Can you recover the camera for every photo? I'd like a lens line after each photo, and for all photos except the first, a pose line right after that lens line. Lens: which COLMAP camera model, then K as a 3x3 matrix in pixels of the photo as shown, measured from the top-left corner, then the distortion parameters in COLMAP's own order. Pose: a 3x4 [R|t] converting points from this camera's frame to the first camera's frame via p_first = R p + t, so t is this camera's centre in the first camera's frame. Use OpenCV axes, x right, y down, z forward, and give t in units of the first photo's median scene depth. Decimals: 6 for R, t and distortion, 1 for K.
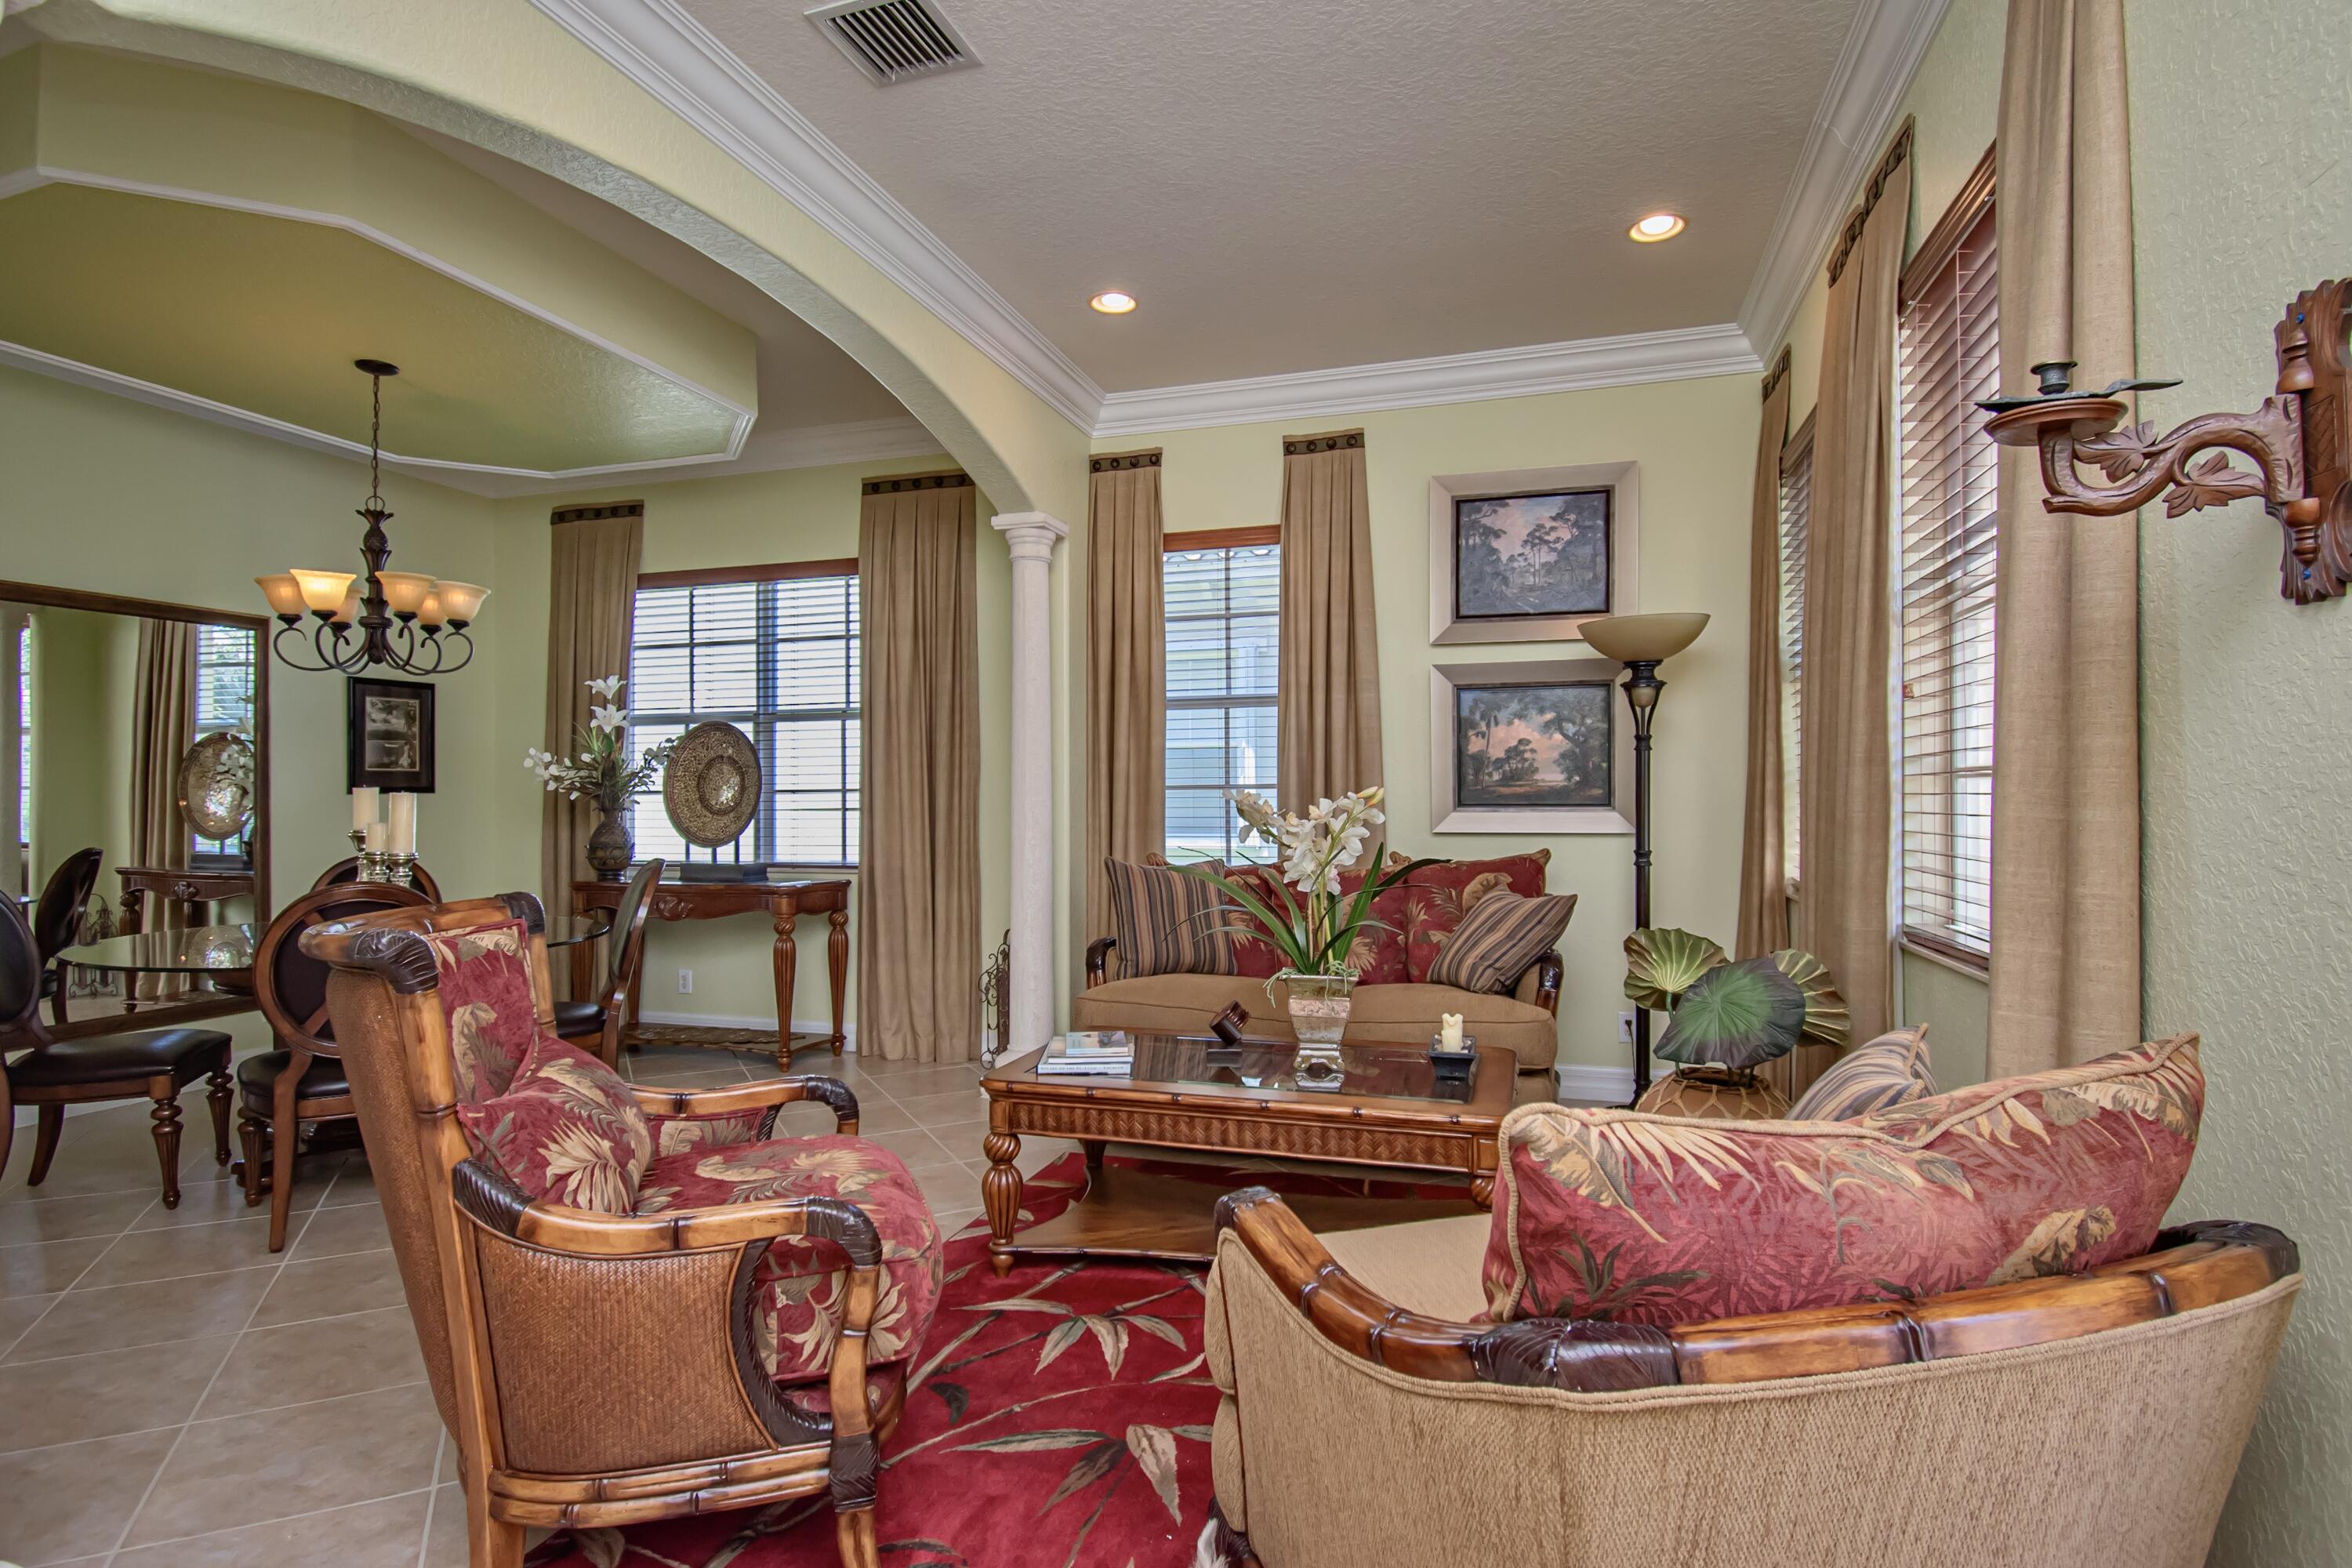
lens RADIAL K [[1162.0, 0, 1189.8], [0, 1162.0, 787.7], [0, 0, 1]] dist [0.022324, -0.030914]
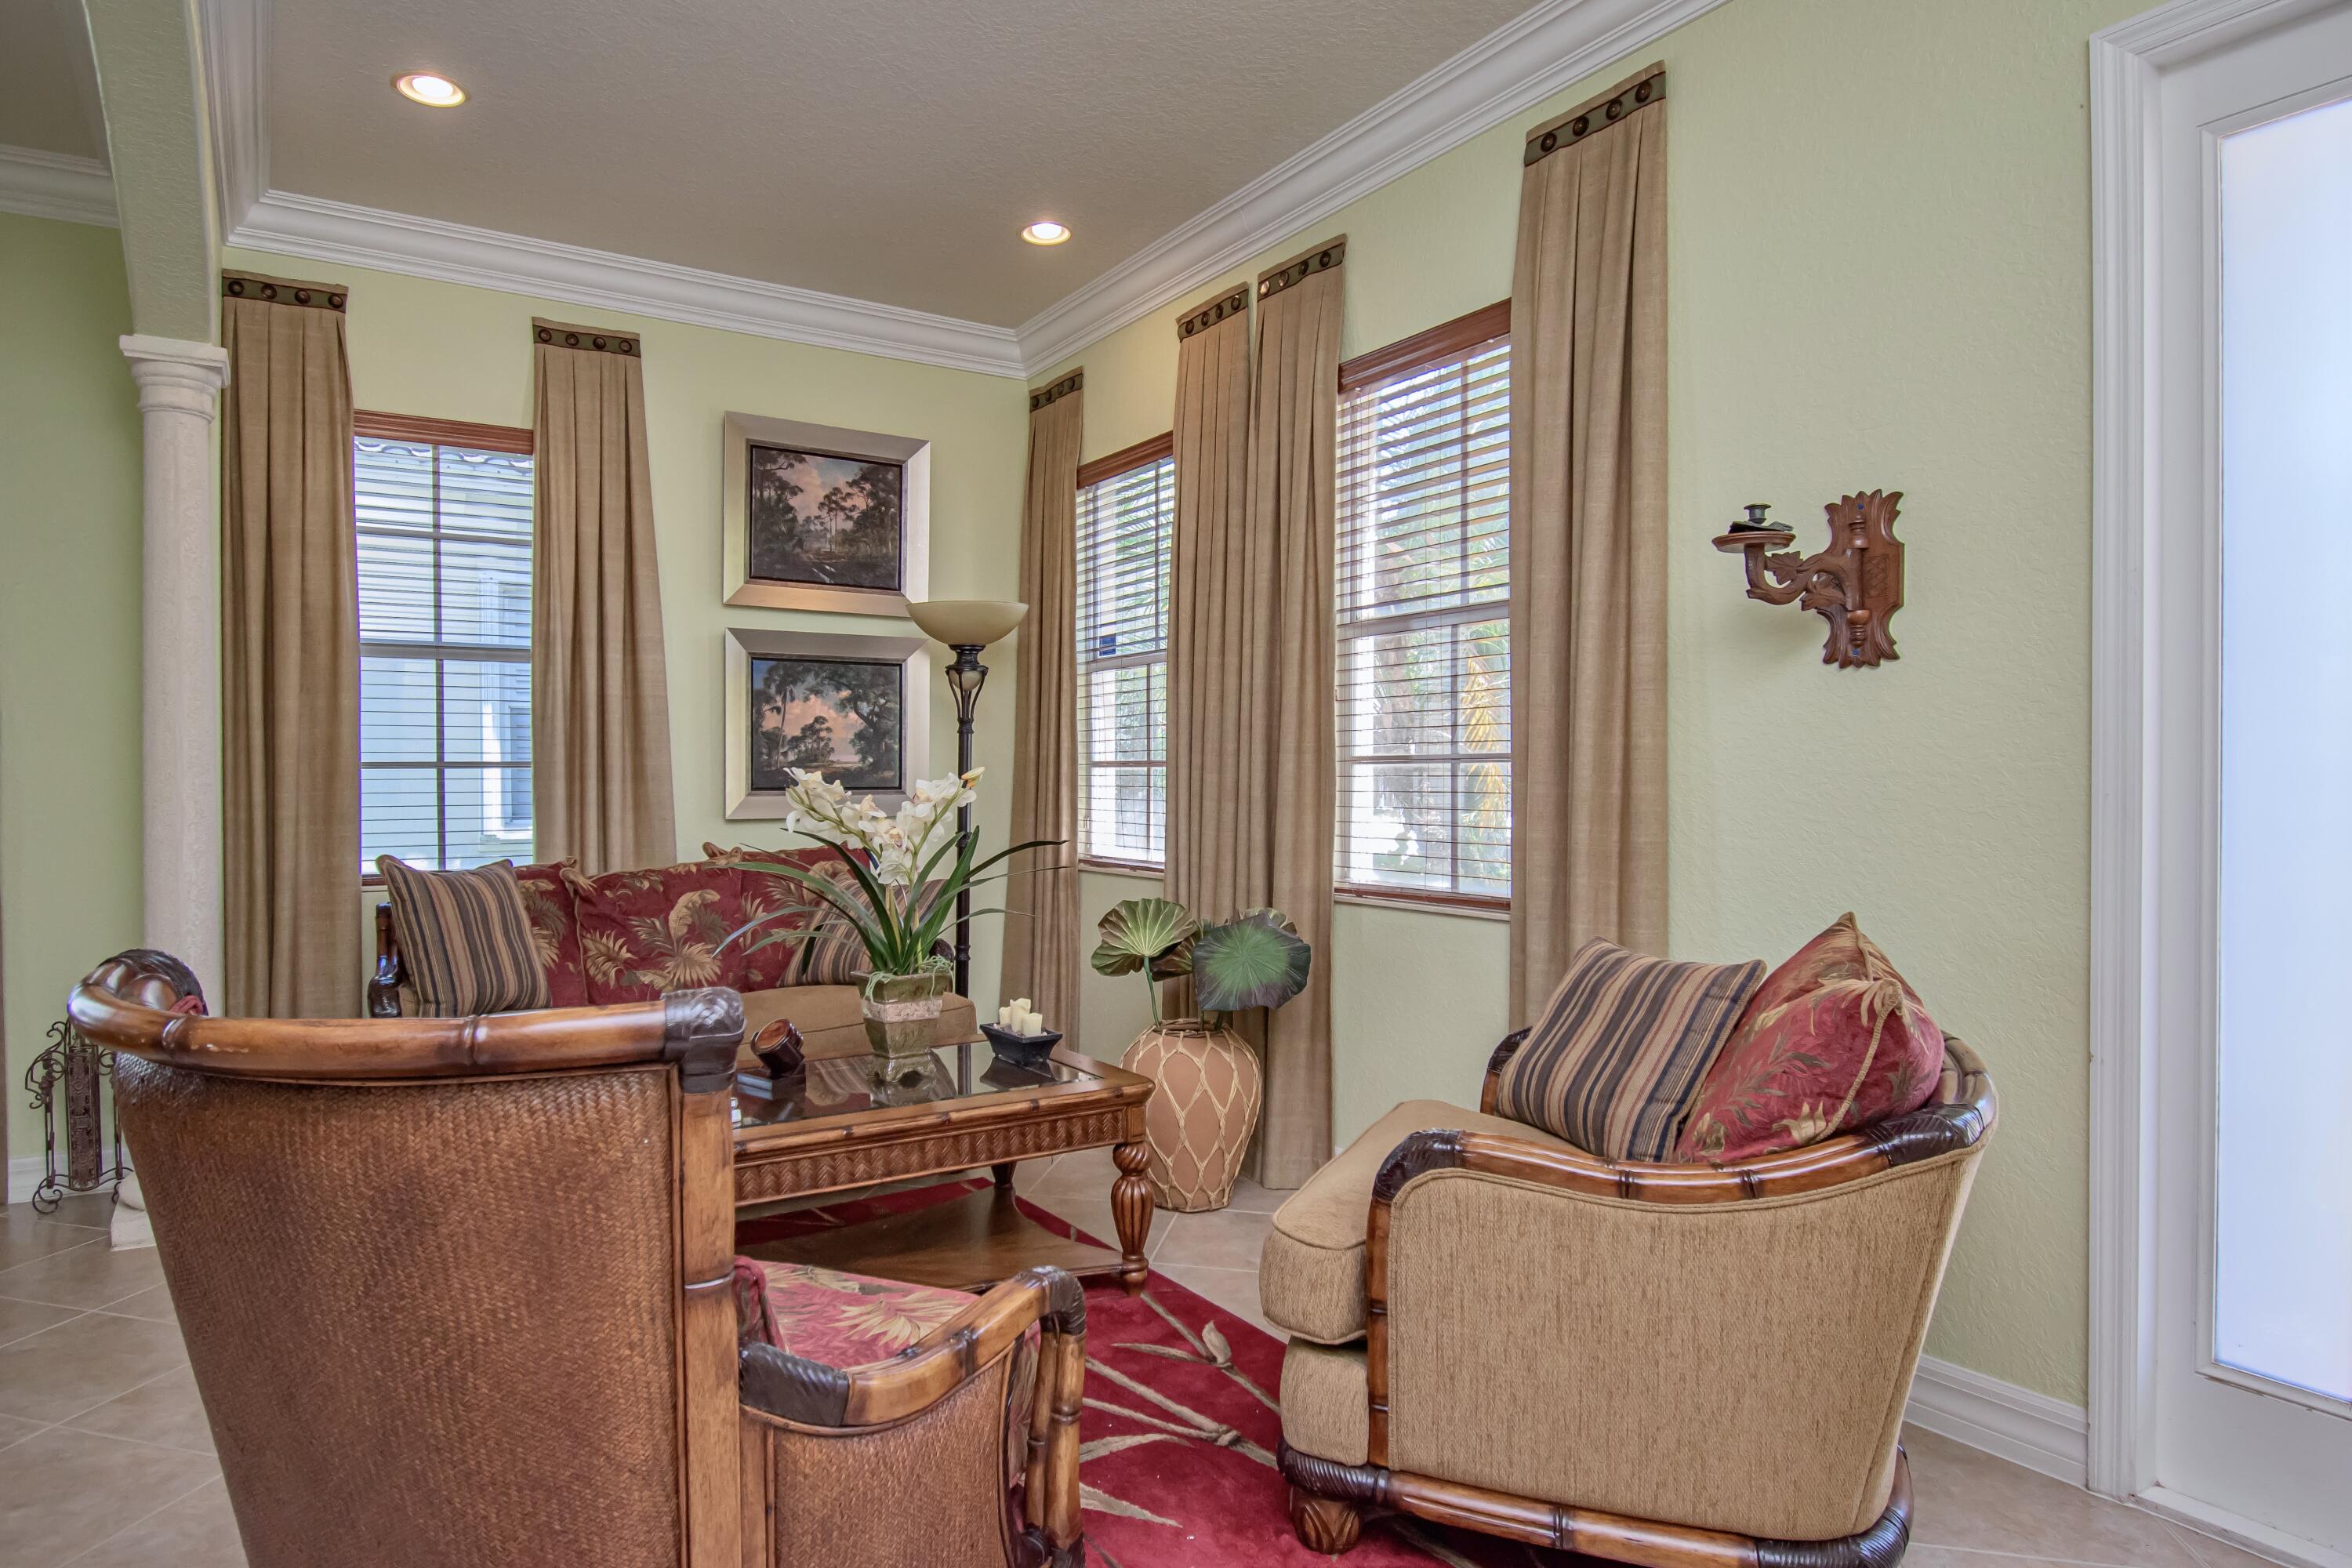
lens RADIAL K [[1334.5, 0, 1069.0], [0, 1334.5, 789.9], [0, 0, 1]] dist [0.002100, -0.025273]
pose [[0.671450, -0.003247, 0.741042, -0.377108], [-0.006658, 0.999924, 0.010414, 0.004096], [-0.741020, -0.011926, 0.671377, 0.141730]]
